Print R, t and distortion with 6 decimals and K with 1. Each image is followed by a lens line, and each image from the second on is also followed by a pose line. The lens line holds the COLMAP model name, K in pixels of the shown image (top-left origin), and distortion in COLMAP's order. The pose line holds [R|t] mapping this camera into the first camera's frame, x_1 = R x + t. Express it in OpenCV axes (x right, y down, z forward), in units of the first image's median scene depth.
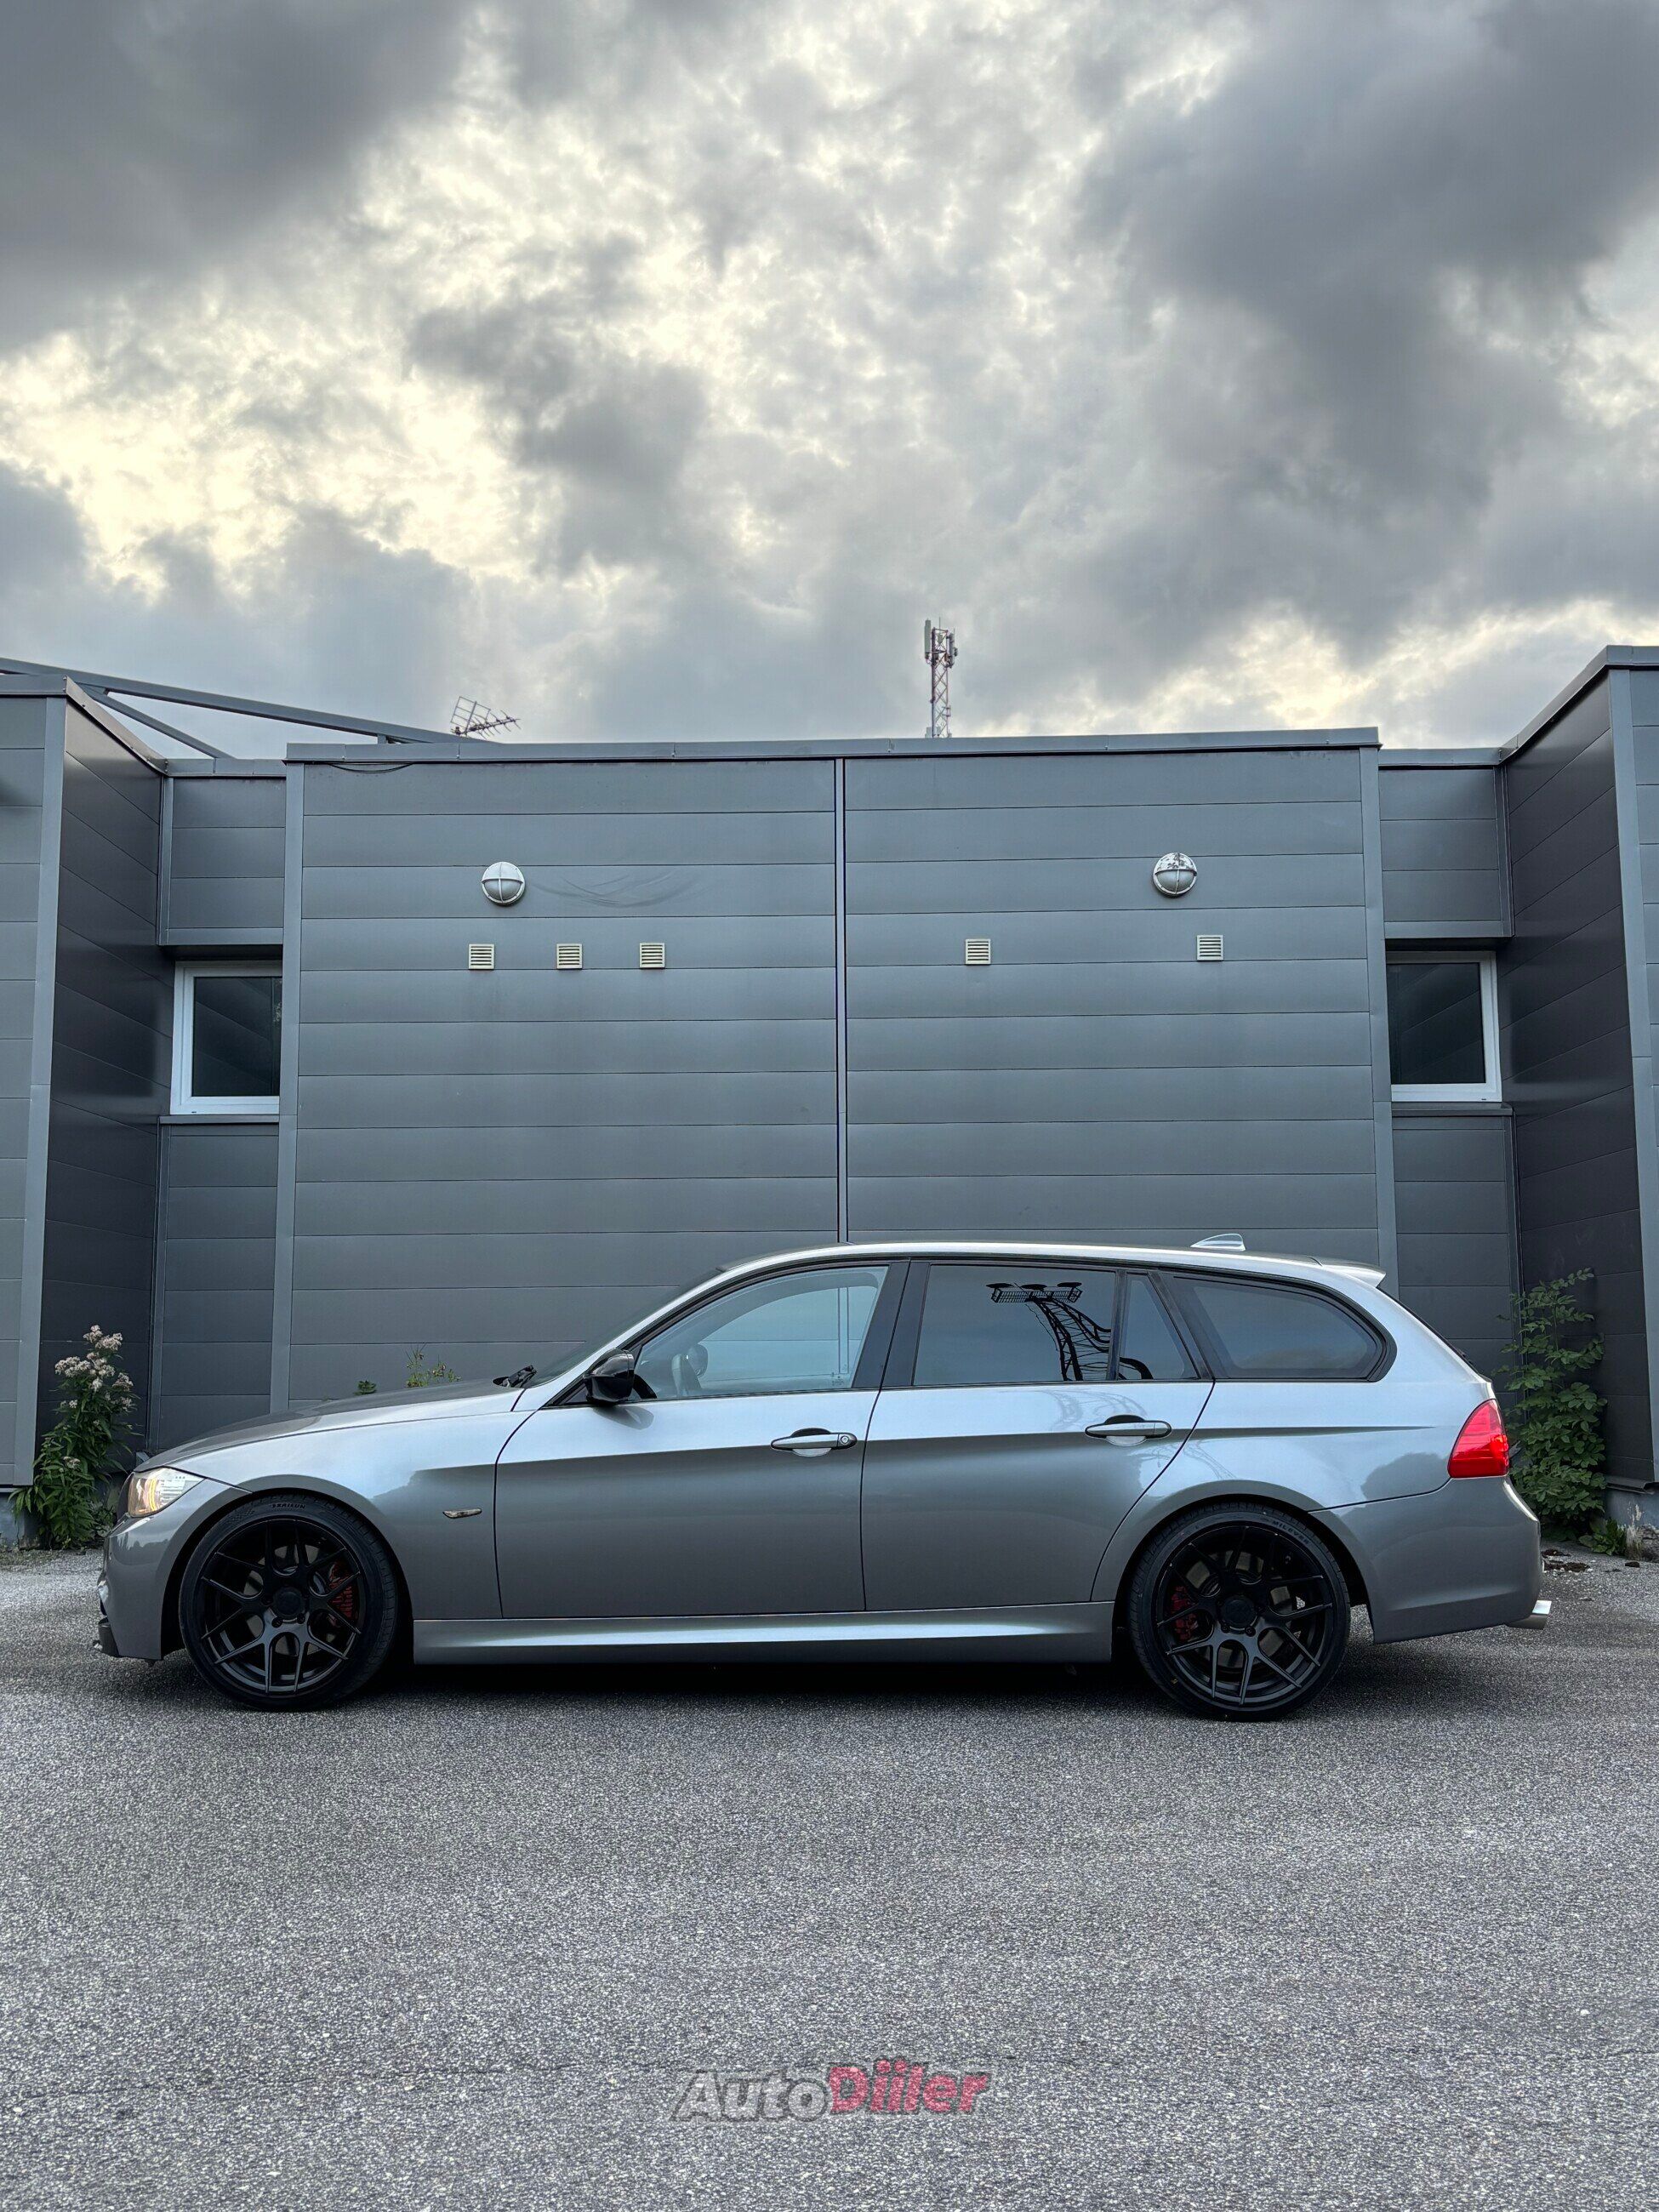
lens RADIAL K [[2021.7, 0, 814.2], [0, 2021.7, 1110.2], [0, 0, 1]] dist [0.038333, -0.013009]
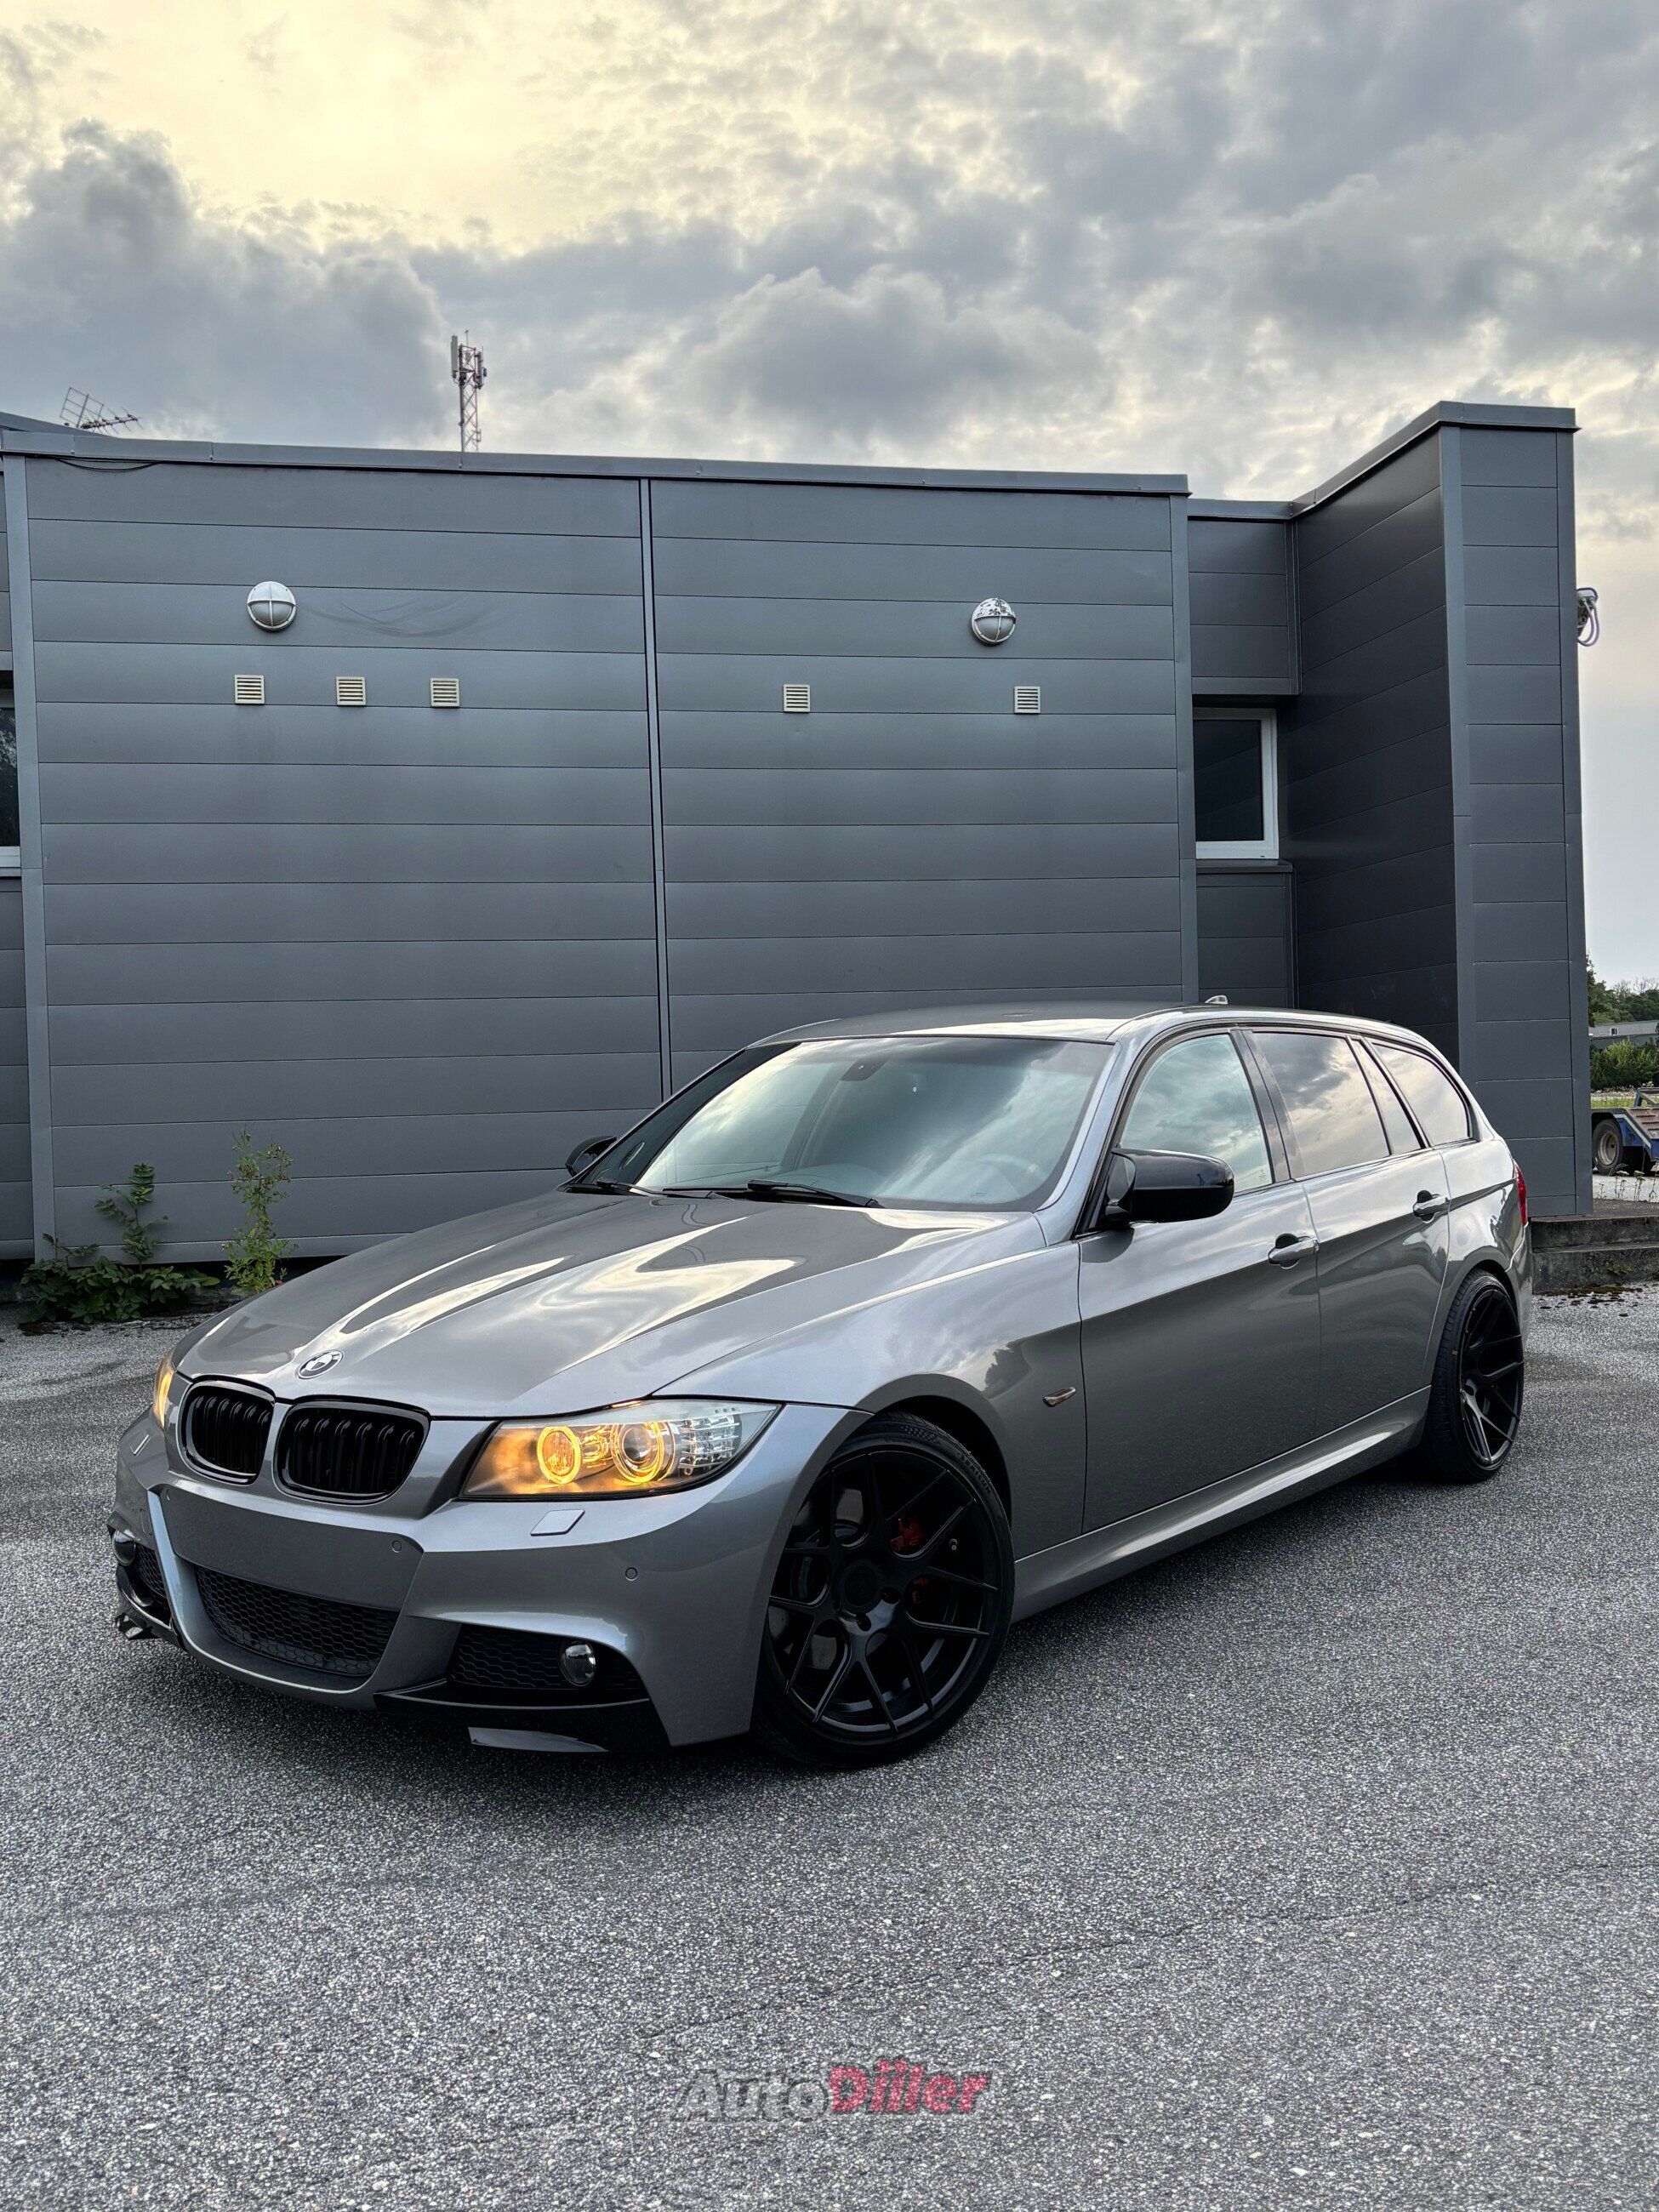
lens RADIAL K [[2012.6, 0, 823.4], [0, 2012.6, 1139.6], [0, 0, 1]] dist [0.018539, 0.003301]
pose [[0.970991, -0.028252, 0.237442, -0.151186], [-0.004563, 0.990625, 0.136532, -0.002276], [-0.239073, -0.133655, 0.961759, 0.065167]]
